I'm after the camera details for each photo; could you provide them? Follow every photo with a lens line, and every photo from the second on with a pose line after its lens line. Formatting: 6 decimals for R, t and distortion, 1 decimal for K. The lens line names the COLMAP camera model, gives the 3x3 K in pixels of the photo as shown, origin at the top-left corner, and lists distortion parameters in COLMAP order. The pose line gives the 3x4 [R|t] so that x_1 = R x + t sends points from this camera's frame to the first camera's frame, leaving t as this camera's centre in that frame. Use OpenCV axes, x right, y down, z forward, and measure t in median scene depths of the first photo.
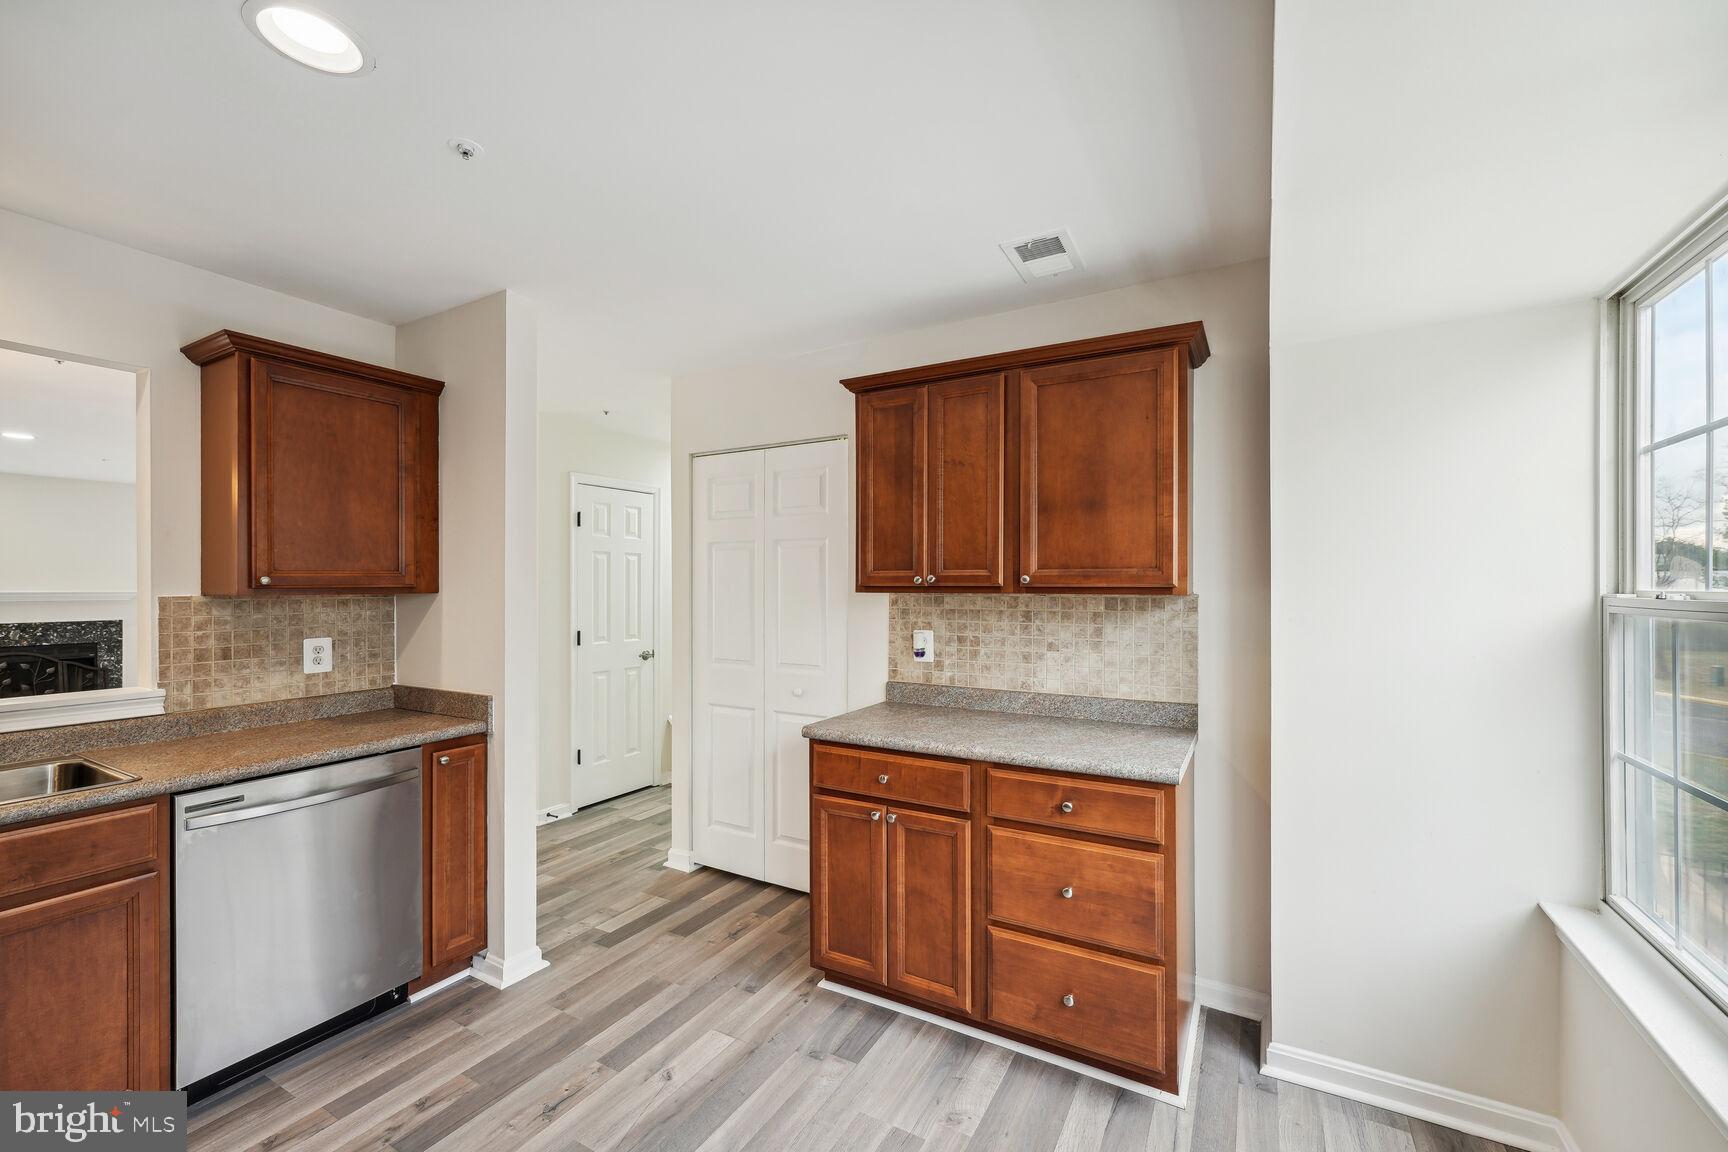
lens RADIAL K [[692.4, 0, 864.7], [0, 692.4, 582.7], [0, 0, 1]] dist [-0.006220, 0.000086]
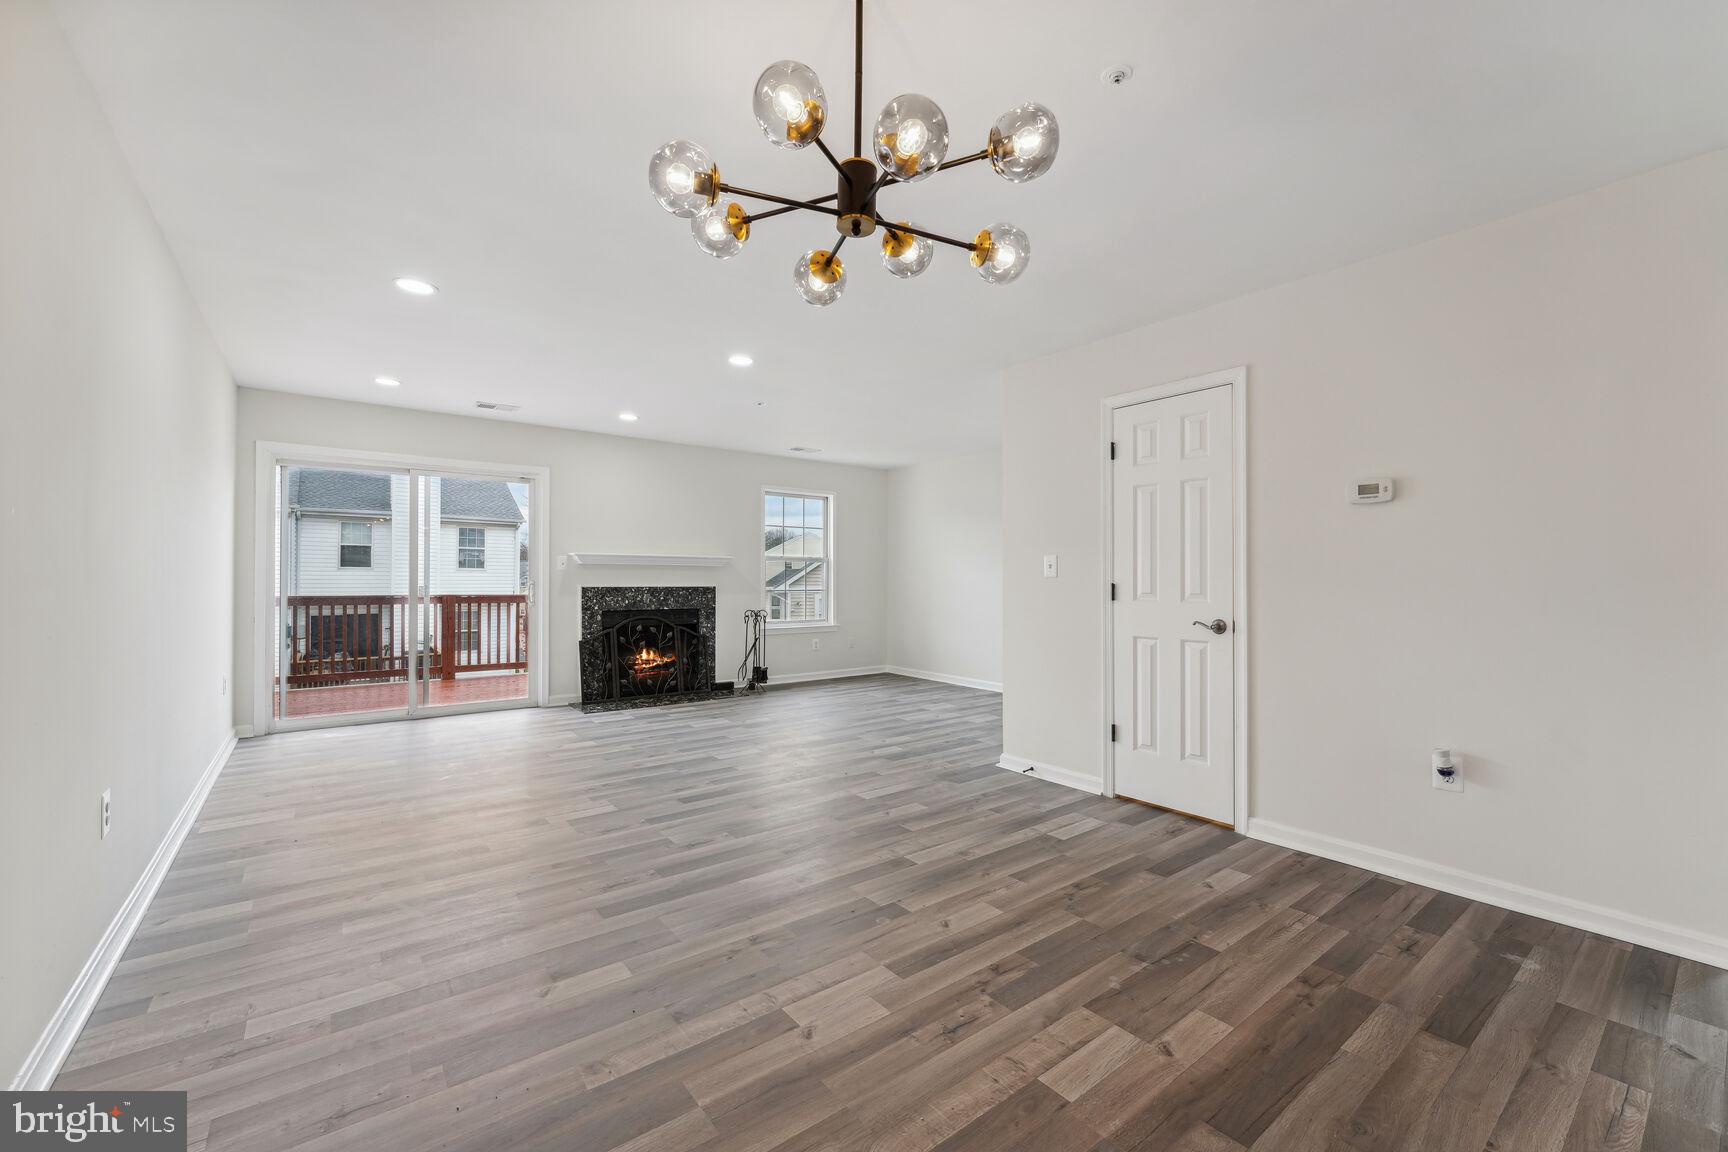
lens RADIAL K [[692.4, 0, 858.5], [0, 692.4, 571.8], [0, 0, 1]] dist [-0.006220, 0.000086]
pose [[0.924861, 0.001456, -0.380304, -0.534080], [-0.005136, 0.999949, -0.008661, 0.042042], [0.380272, 0.009964, 0.924821, 0.167053]]
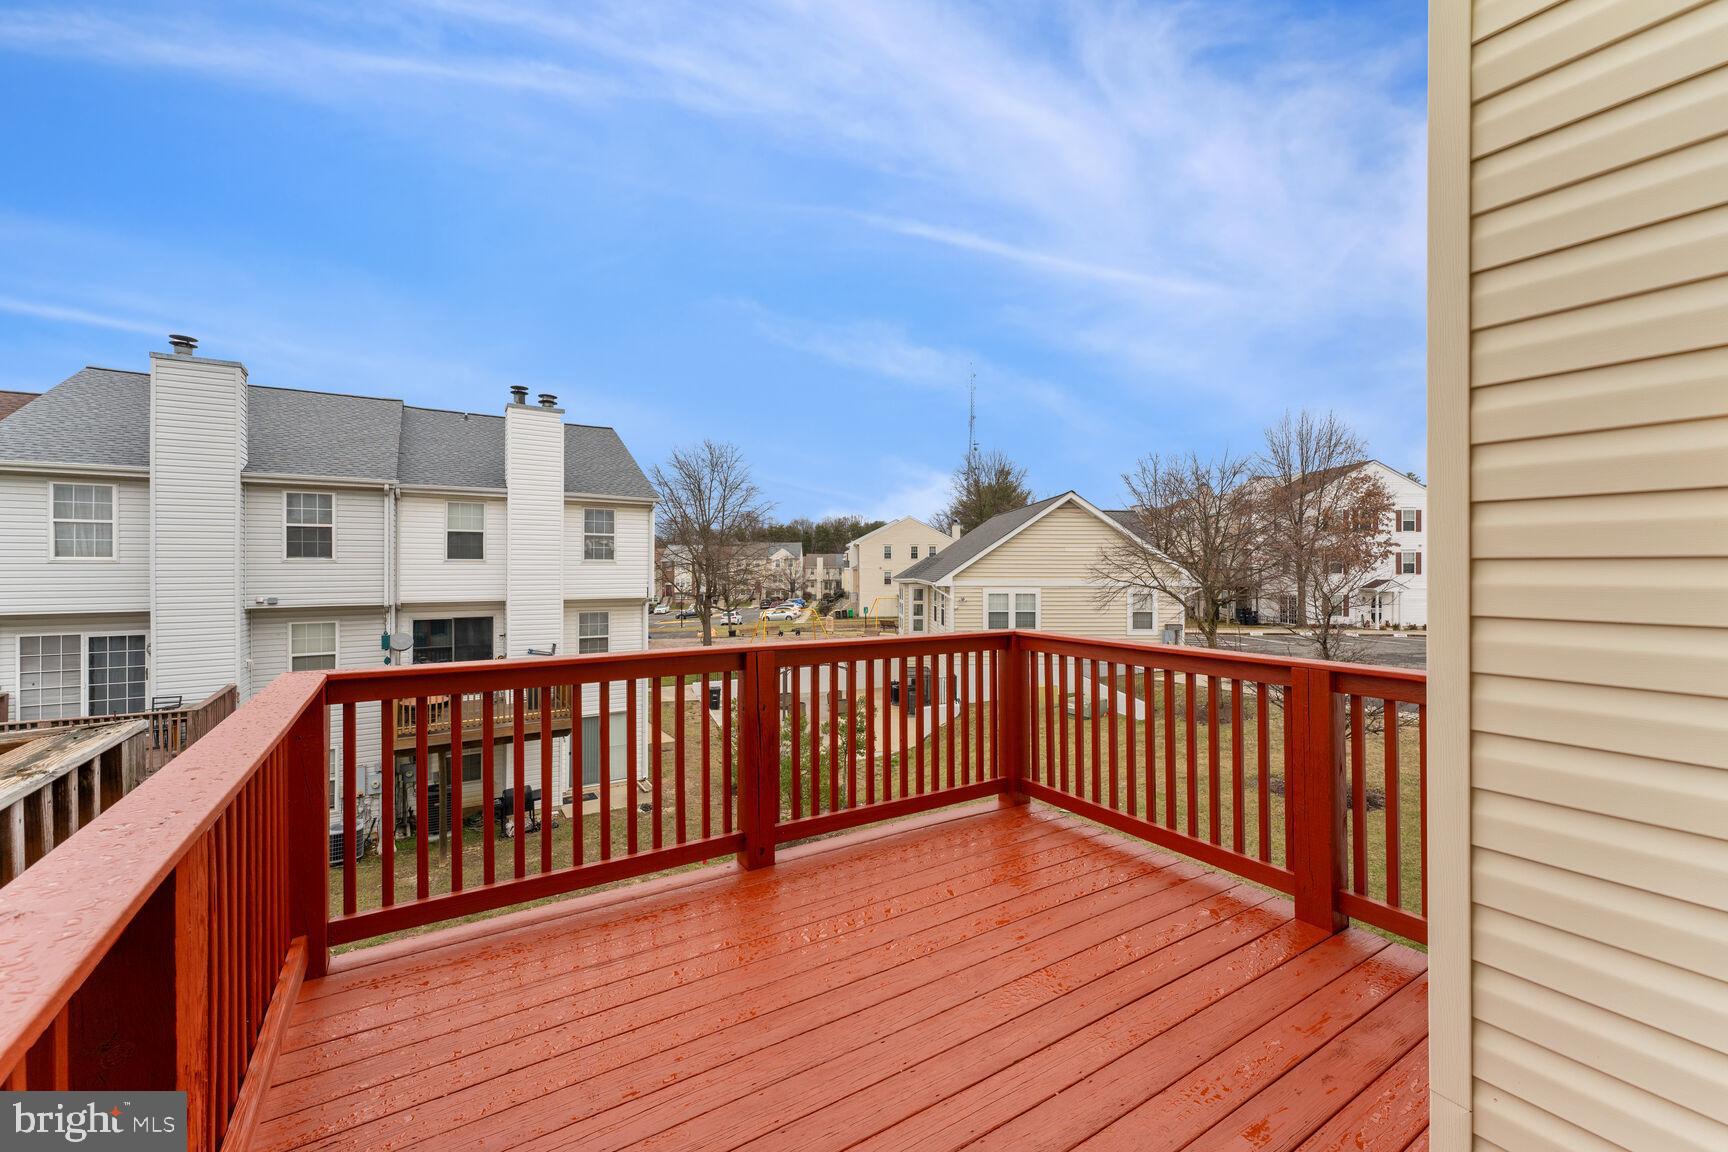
lens RADIAL K [[692.4, 0, 847.3], [0, 692.4, 562.2], [0, 0, 1]] dist [-0.006220, 0.000086]
pose [[0.878318, 0.000173, -0.478077, -1.345650], [-0.001340, 0.999997, -0.002100, 0.020925], [0.478075, 0.002485, 0.878316, 0.615550]]
